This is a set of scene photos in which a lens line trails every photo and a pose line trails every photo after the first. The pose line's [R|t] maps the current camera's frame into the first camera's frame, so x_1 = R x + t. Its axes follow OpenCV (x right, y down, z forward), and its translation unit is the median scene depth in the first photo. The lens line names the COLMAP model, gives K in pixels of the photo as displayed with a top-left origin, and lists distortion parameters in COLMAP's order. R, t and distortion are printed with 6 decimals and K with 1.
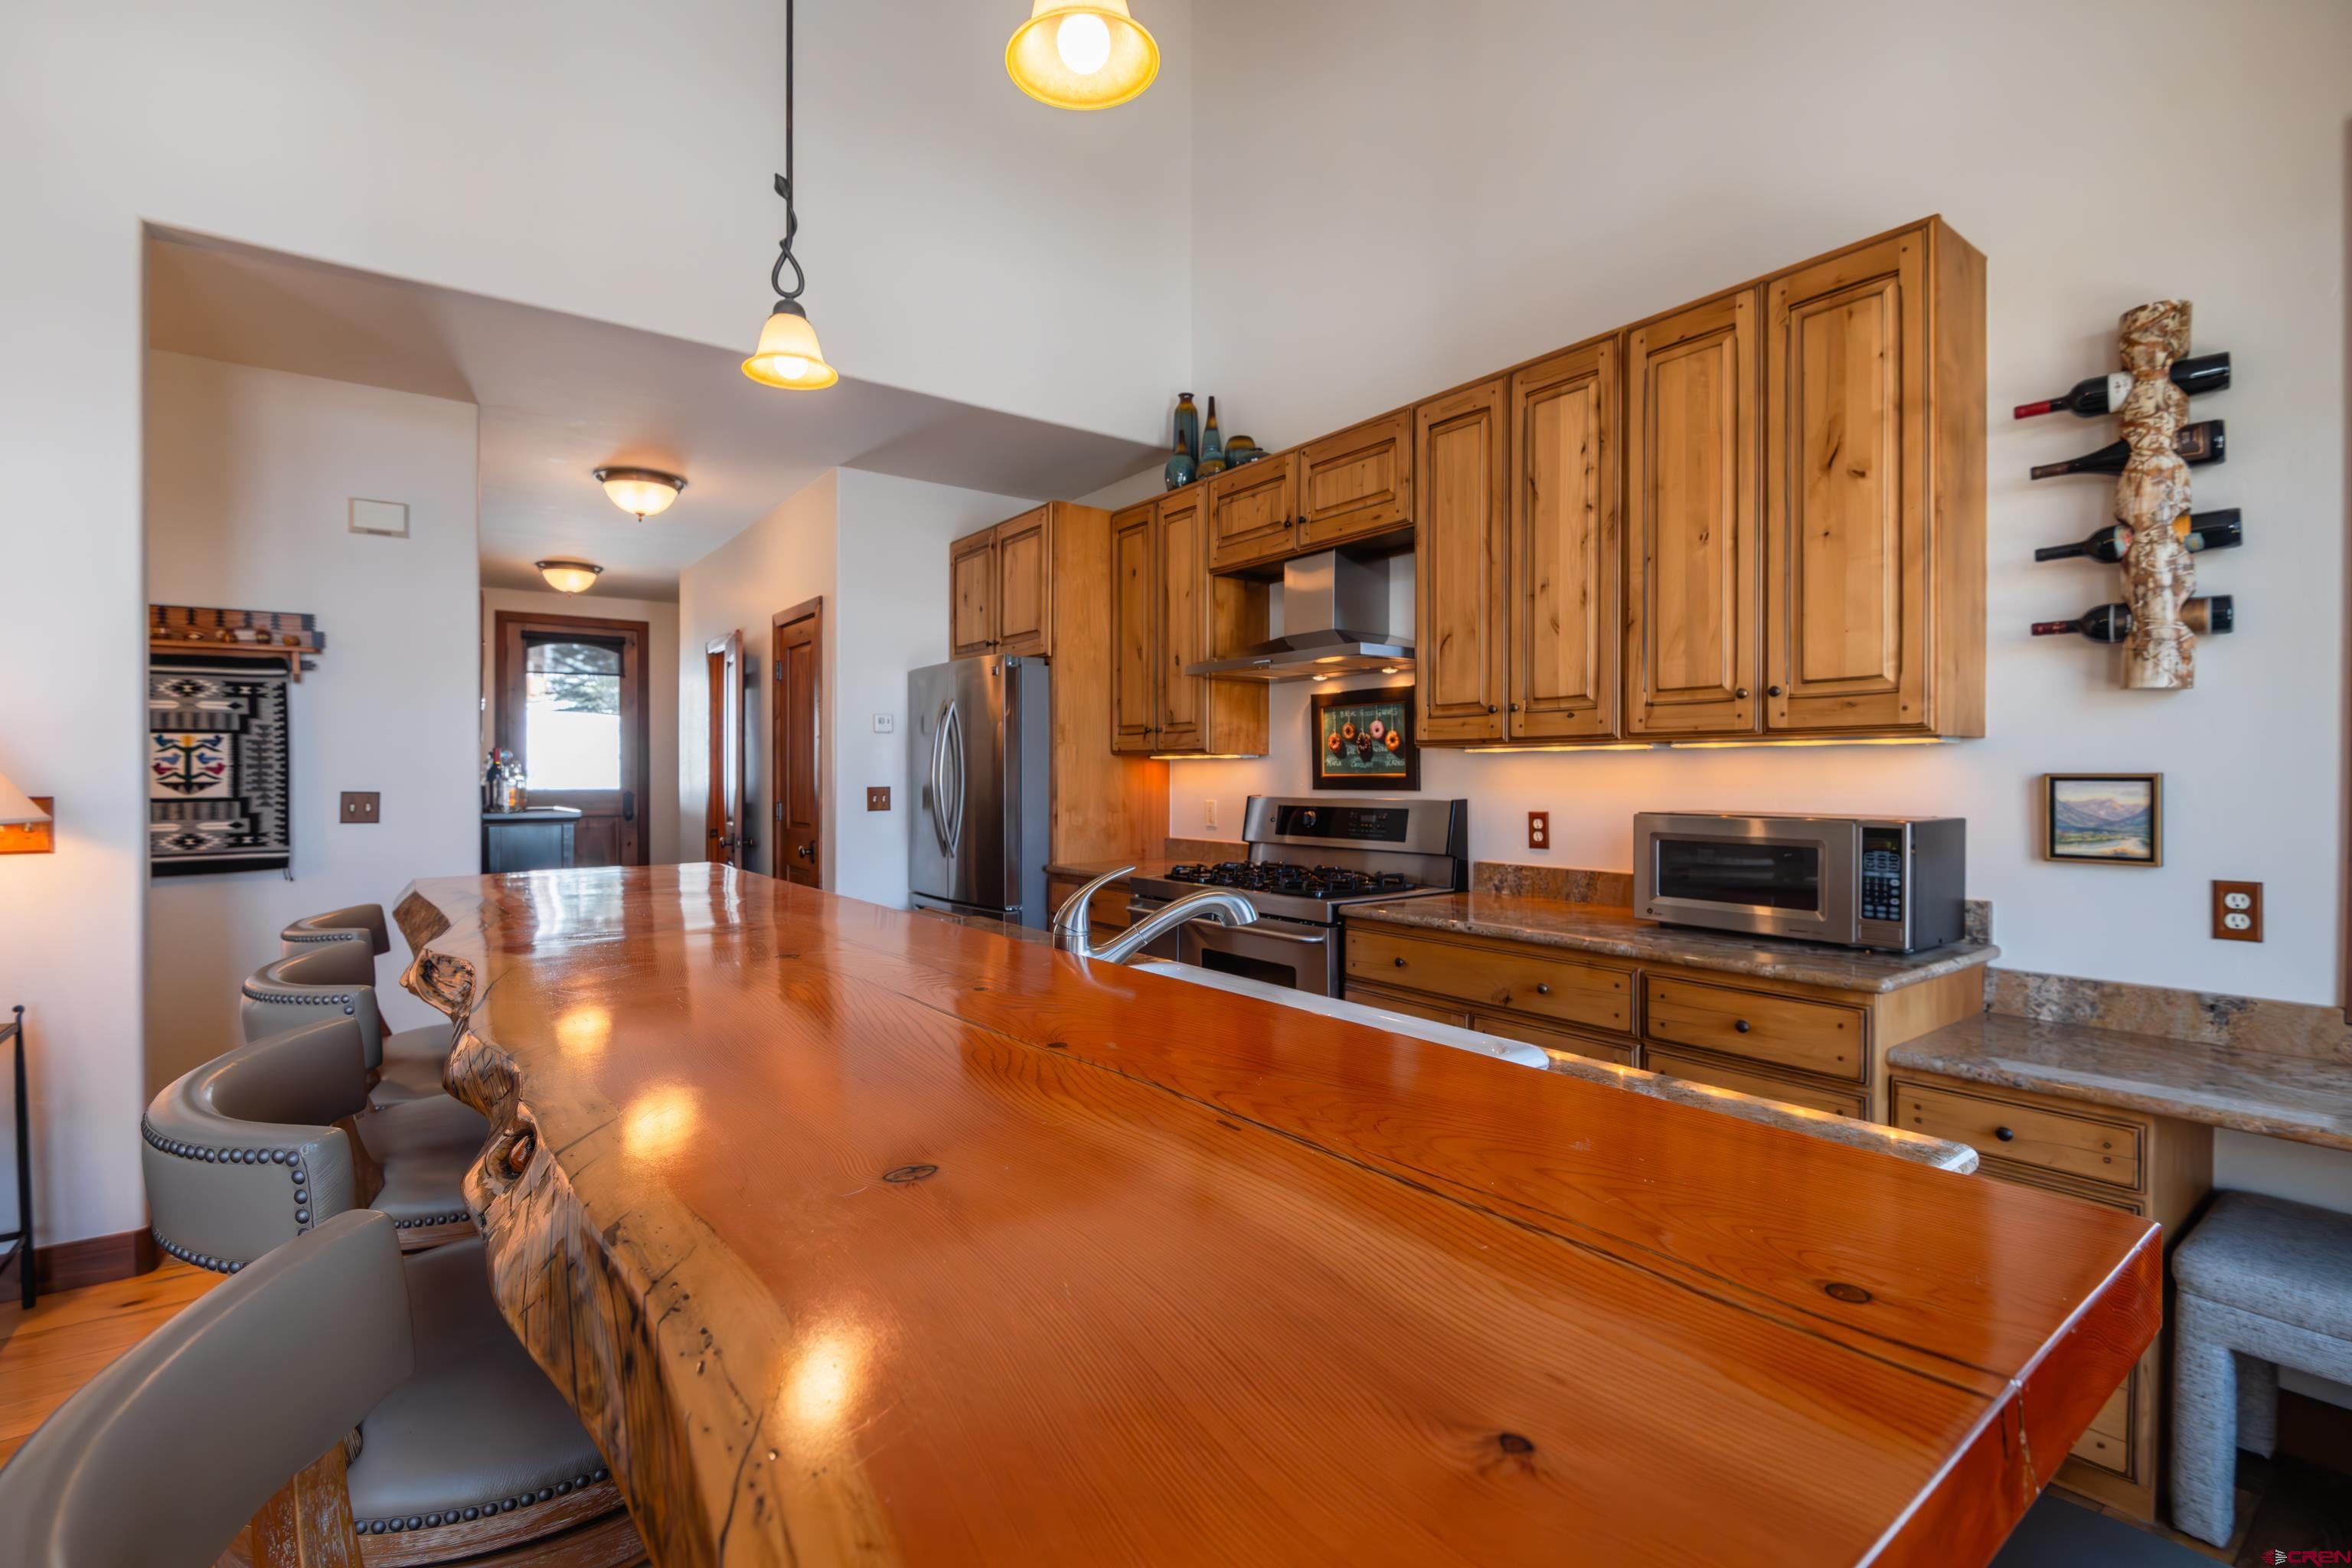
lens RADIAL K [[1066.2, 0, 1168.1], [0, 1066.2, 781.1], [0, 0, 1]] dist [0.008315, -0.011230]
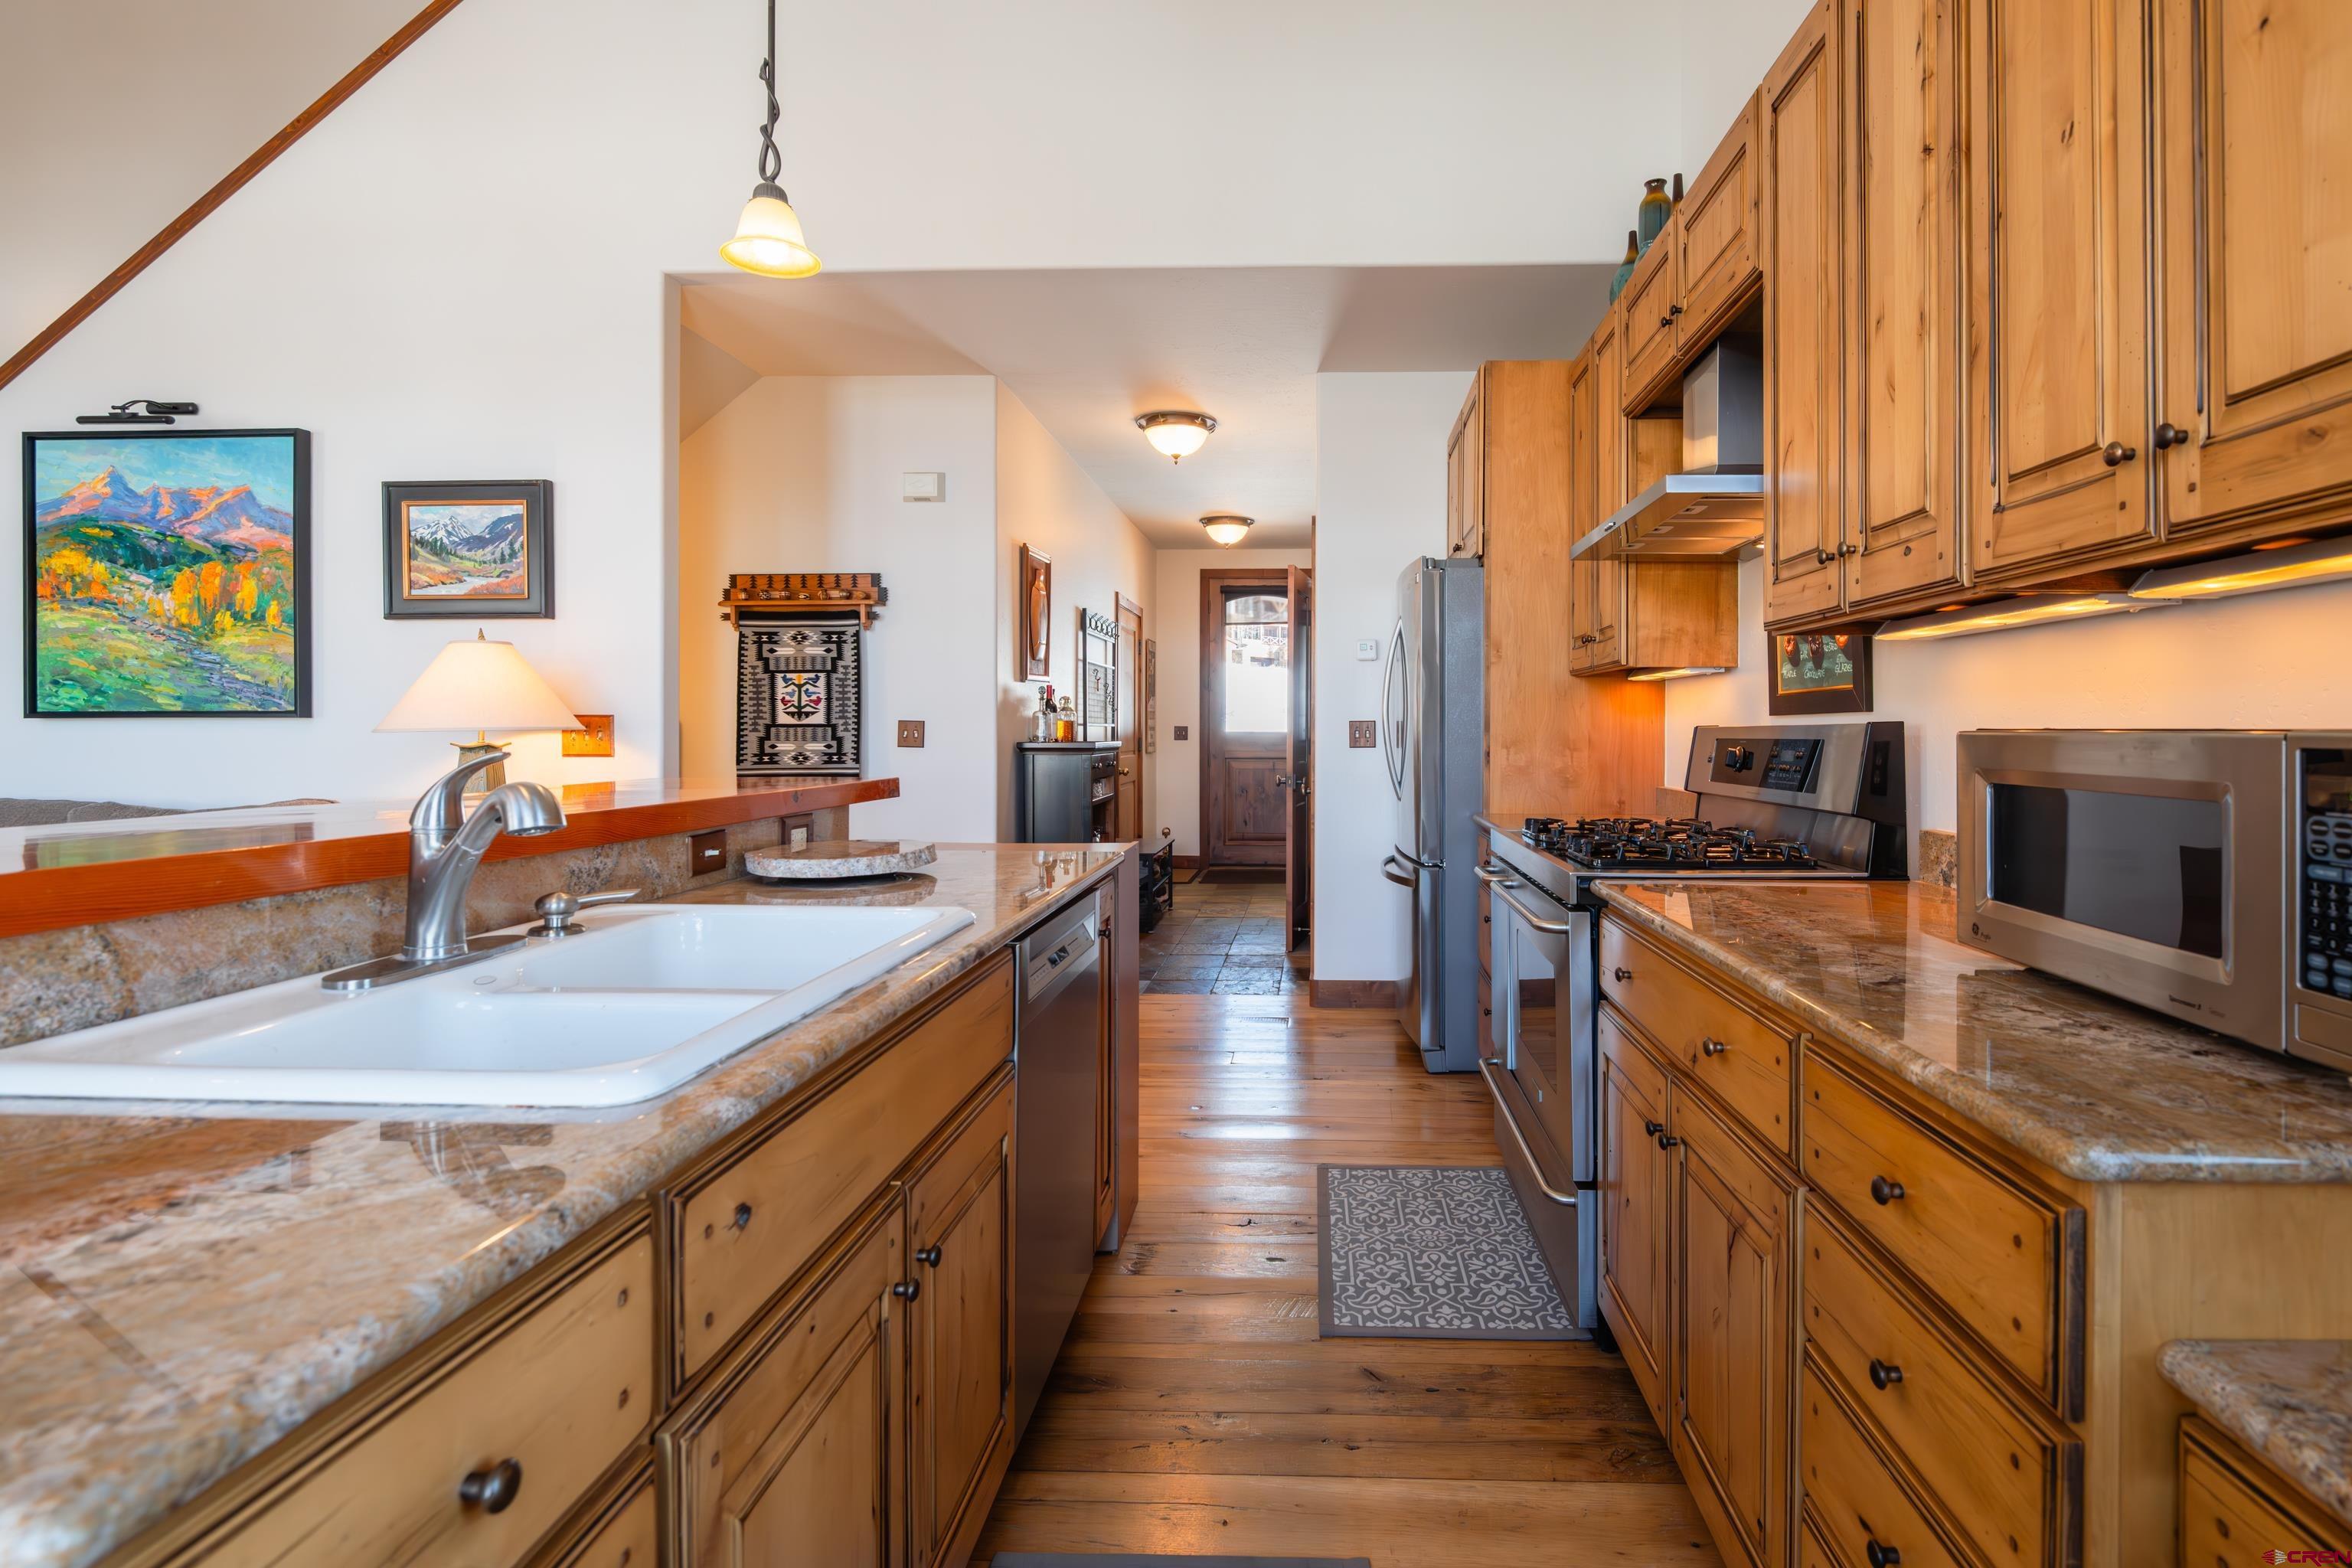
lens RADIAL K [[1144.1, 0, 1278.1], [0, 1144.1, 734.2], [0, 0, 1]] dist [-0.002241, -0.003623]
pose [[0.786129, 0.005138, -0.618041, 0.374950], [-0.007128, 0.999974, -0.000754, 0.025171], [0.618022, 0.004998, 0.786145, 0.279098]]
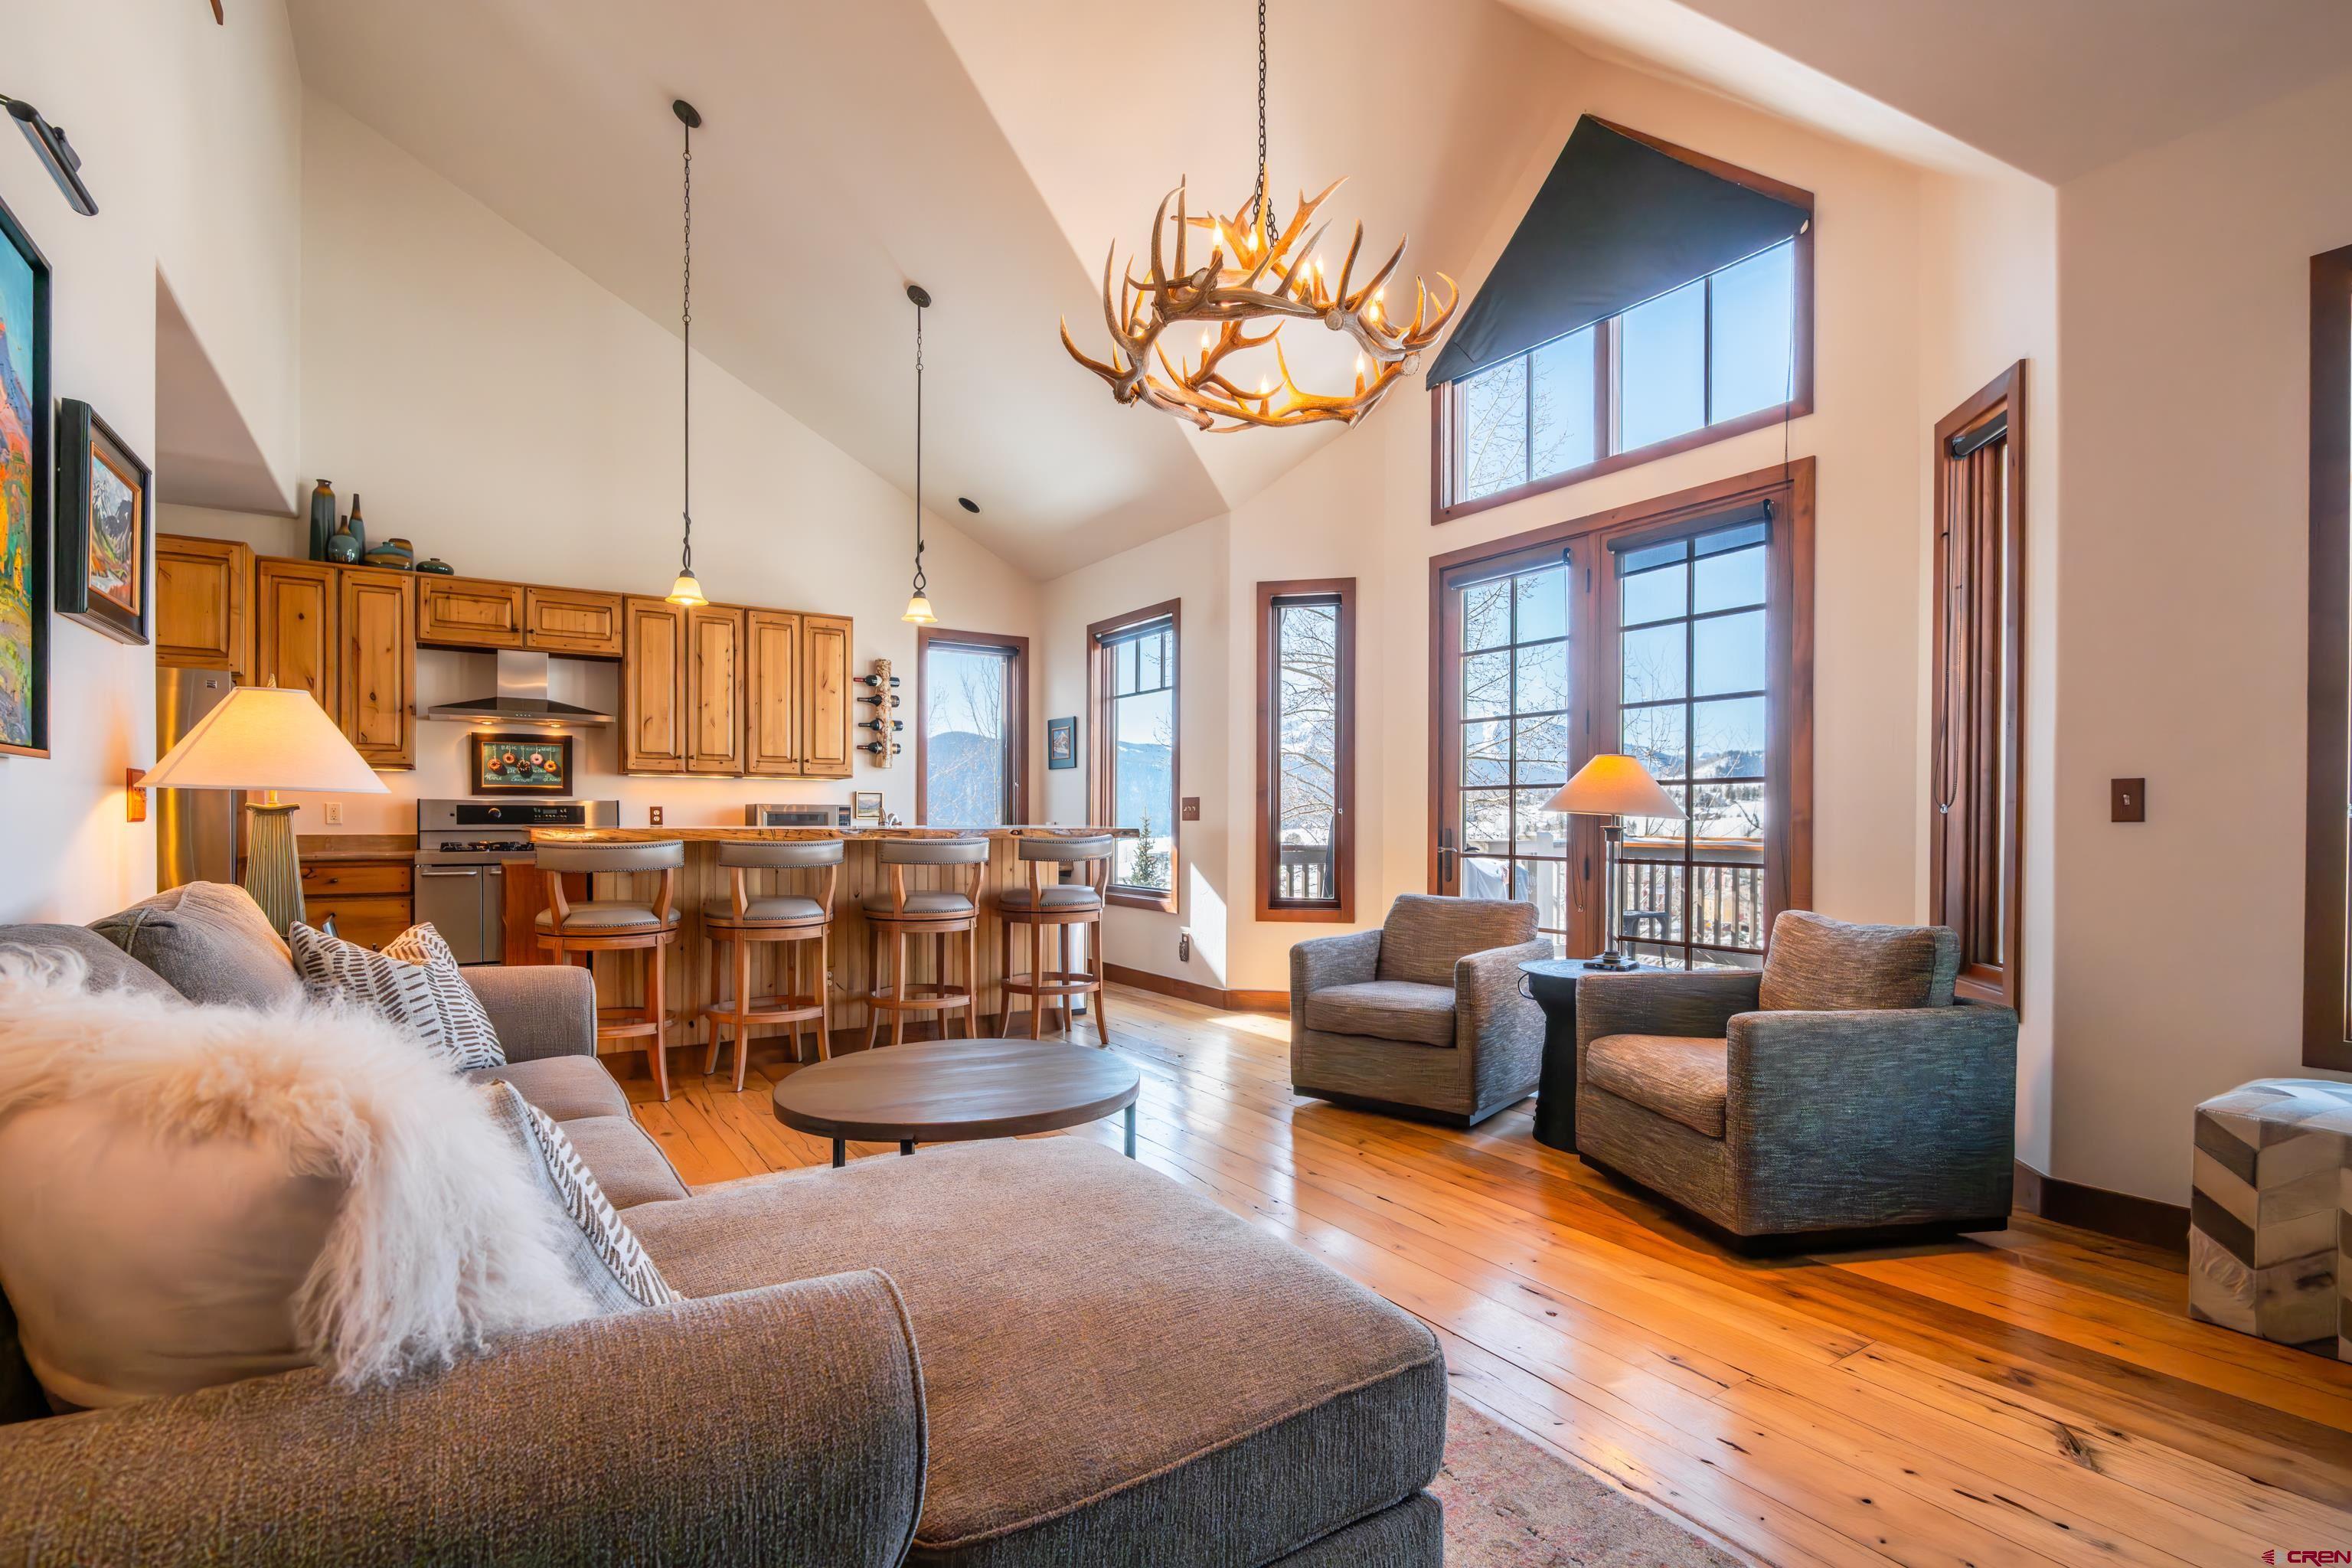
lens RADIAL K [[1105.7, 0, 1163.1], [0, 1105.7, 821.5], [0, 0, 1]] dist [-0.003367, -0.001117]
pose [[0.065707, -0.001972, 0.997837, -1.526873], [0.000985, 0.999998, 0.001911, 0.048858], [-0.997838, 0.000858, 0.065709, -0.093819]]
